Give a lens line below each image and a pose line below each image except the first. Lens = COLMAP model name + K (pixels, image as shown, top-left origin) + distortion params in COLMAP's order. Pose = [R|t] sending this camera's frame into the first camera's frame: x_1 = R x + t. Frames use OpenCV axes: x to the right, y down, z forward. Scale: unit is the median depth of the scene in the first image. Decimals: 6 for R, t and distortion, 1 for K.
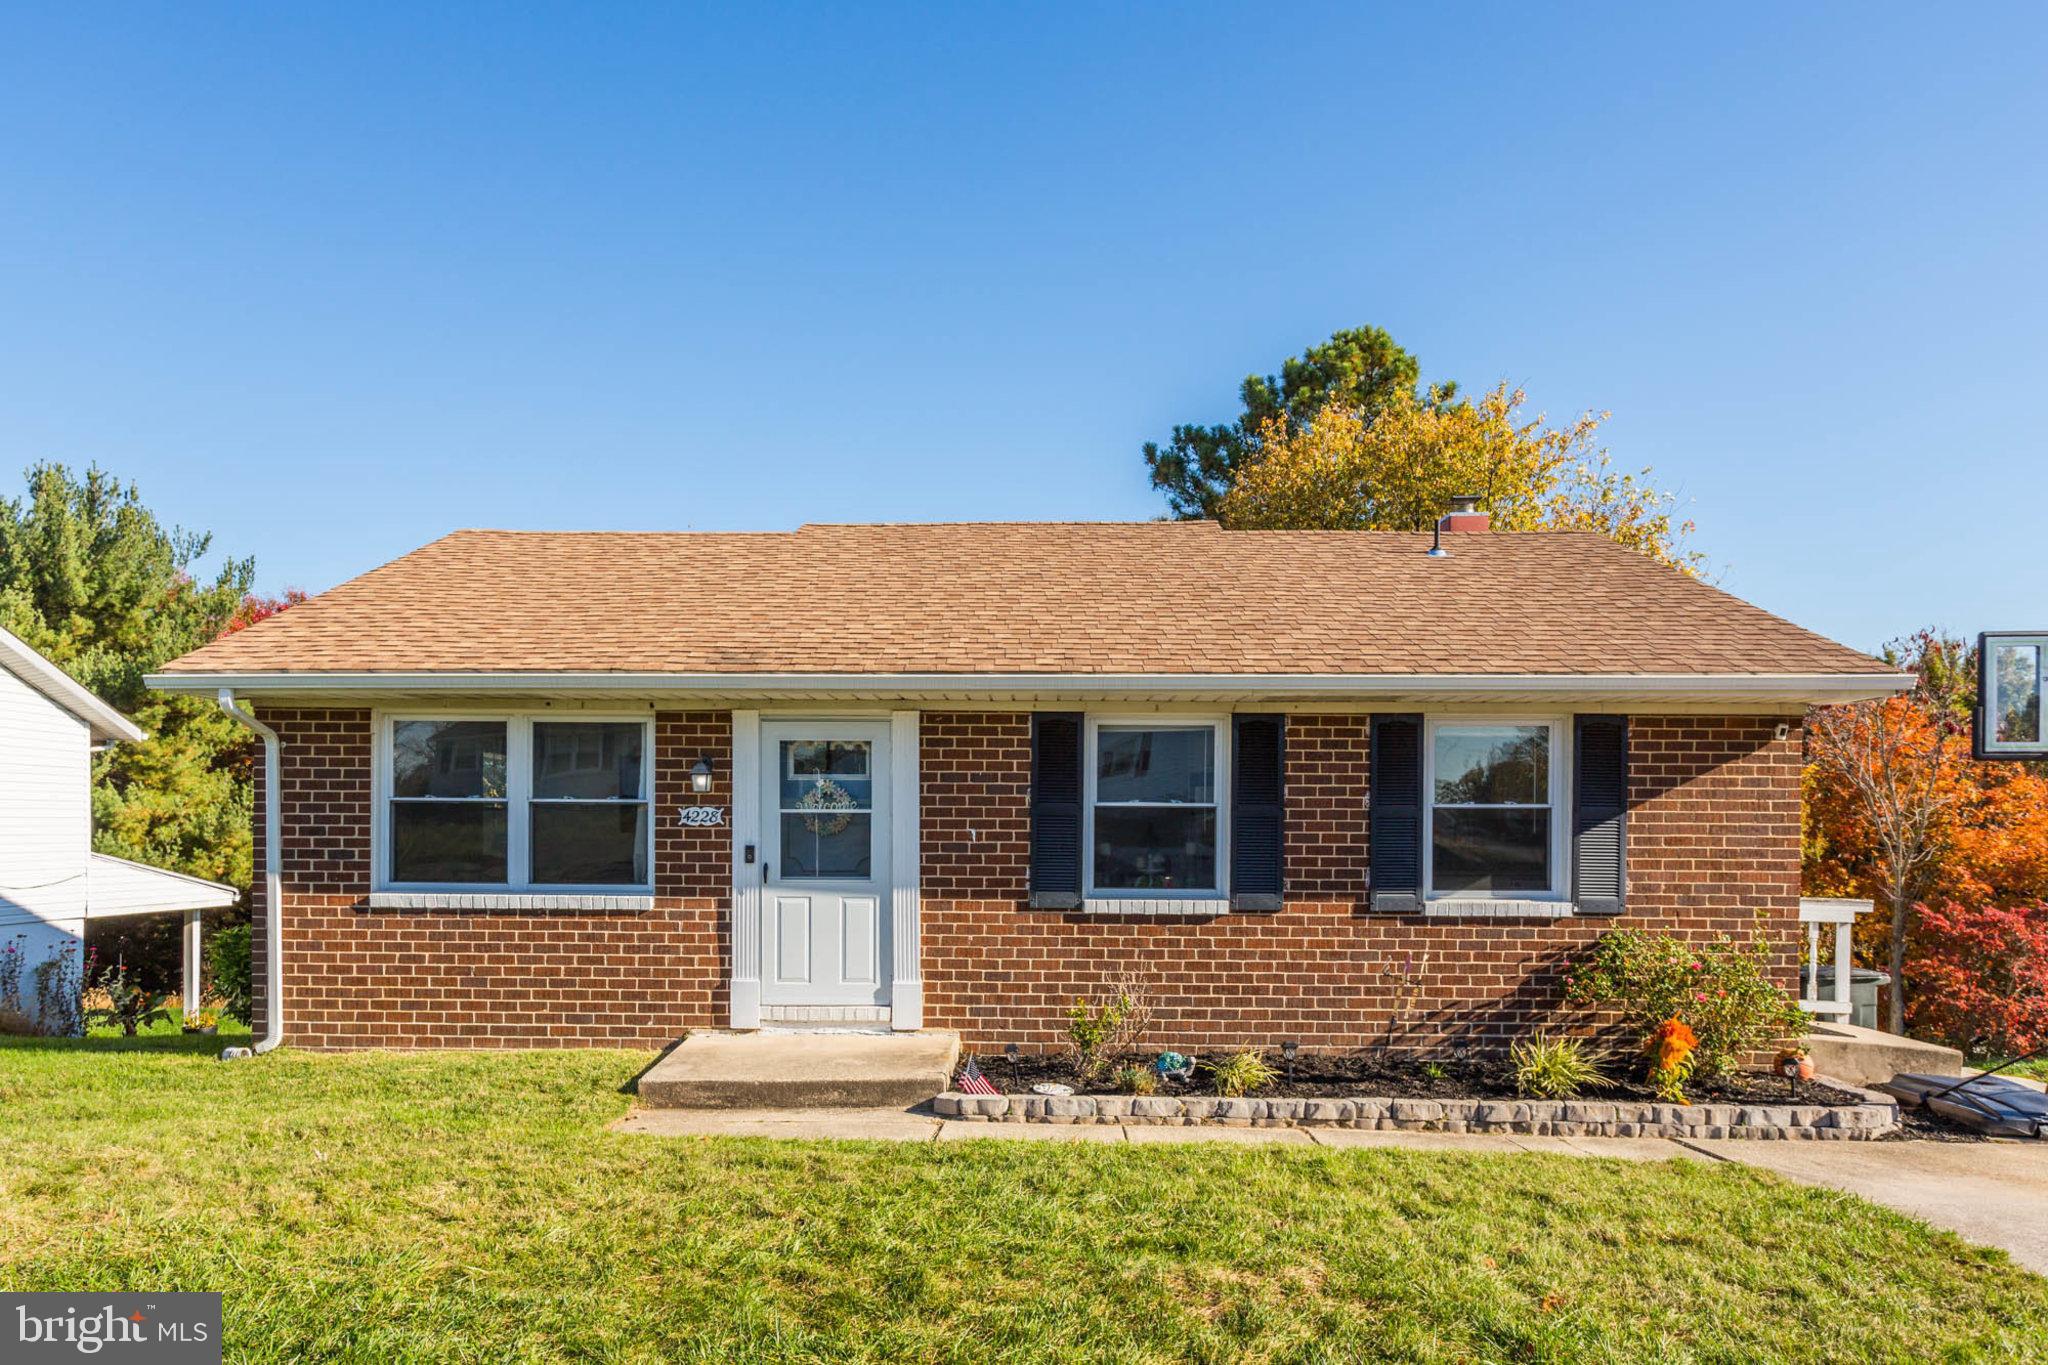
lens RADIAL K [[1344.0, 0, 1022.3], [0, 1344.0, 824.0], [0, 0, 1]] dist [-0.005421, 0.001961]
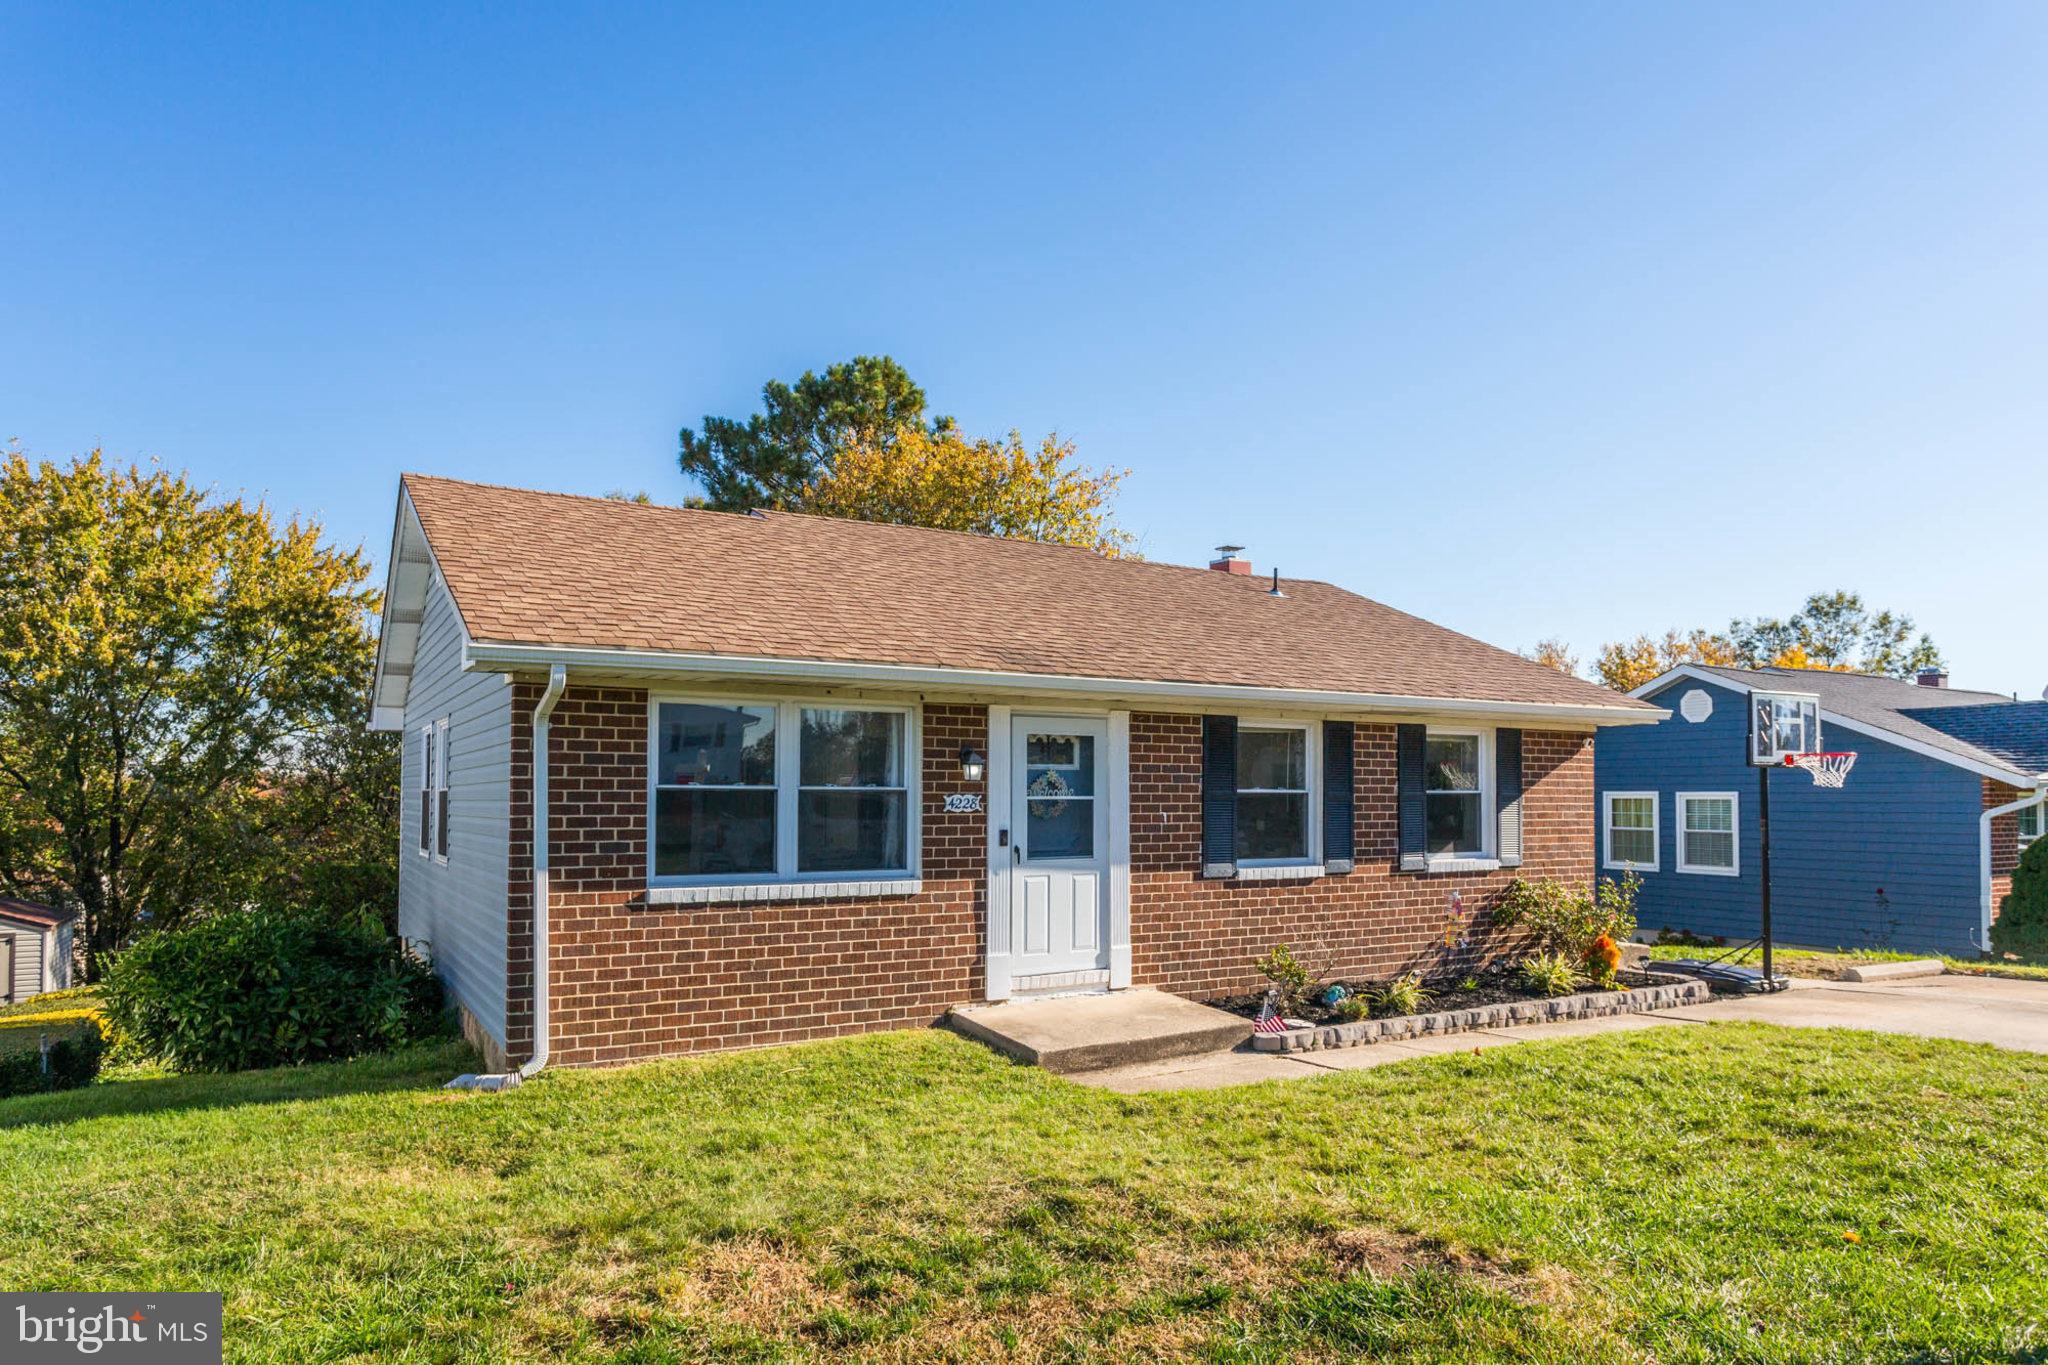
lens RADIAL K [[1272.9, 0, 1011.9], [0, 1272.9, 746.6], [0, 0, 1]] dist [-0.011481, -0.000333]
pose [[0.848102, 0.016629, 0.529572, -0.742304], [0.000317, 0.999491, -0.031892, -0.018401], [-0.529833, 0.027216, 0.847665, 0.122599]]
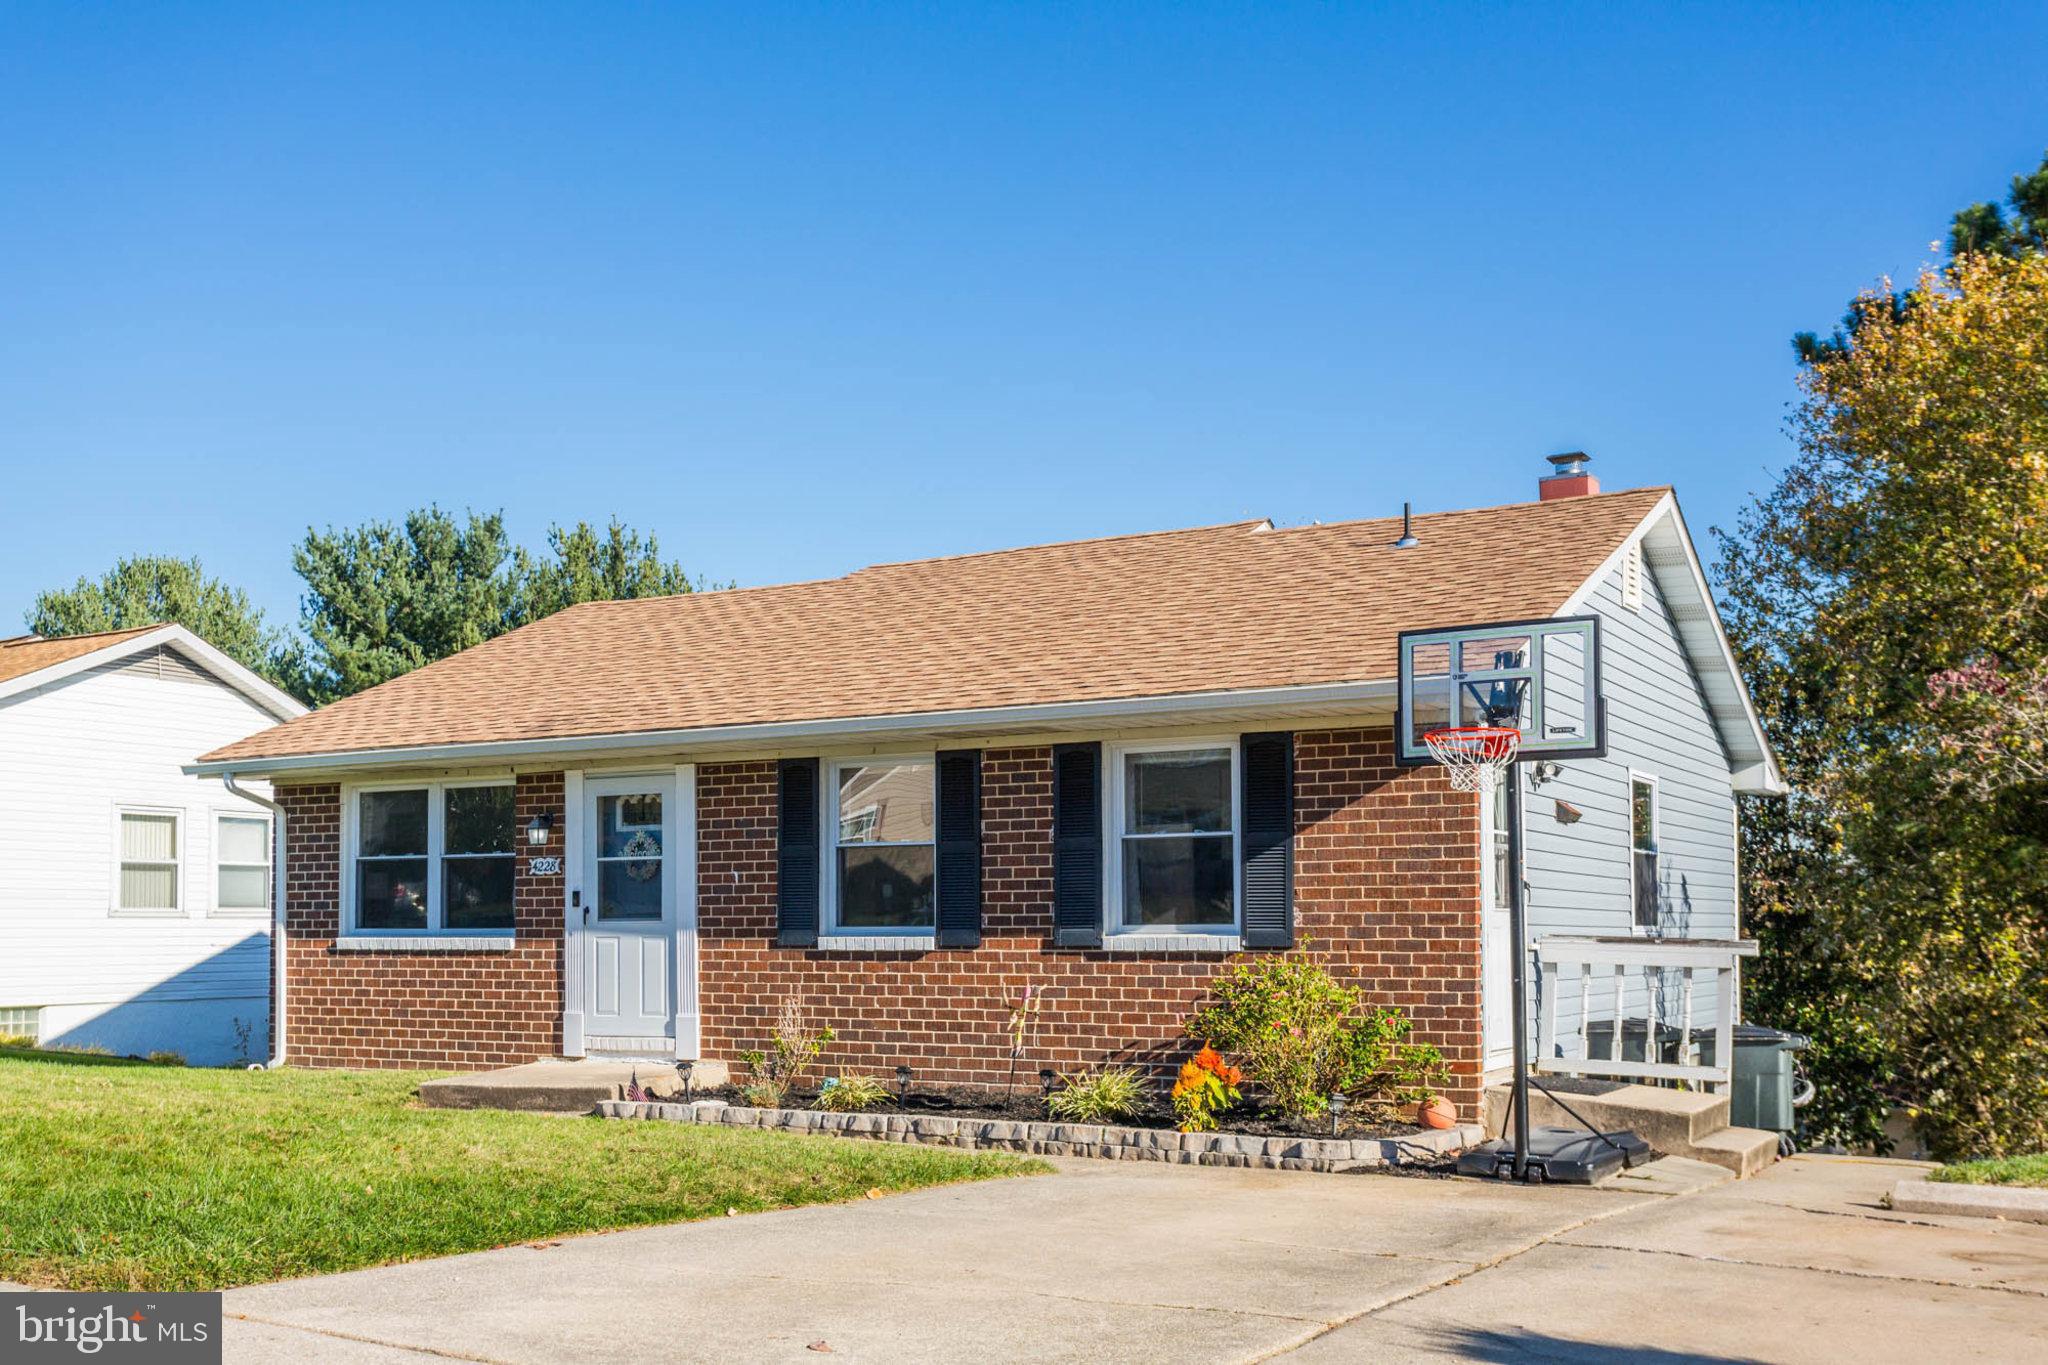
lens RADIAL K [[2109.8, 0, 1117.8], [0, 2109.8, 822.8], [0, 0, 1]] dist [0.010427, -0.026899]
pose [[0.880780, -0.034078, -0.472298, 1.020387], [0.011323, 0.998638, -0.050939, 0.053492], [0.473390, 0.039518, 0.879966, -0.329633]]
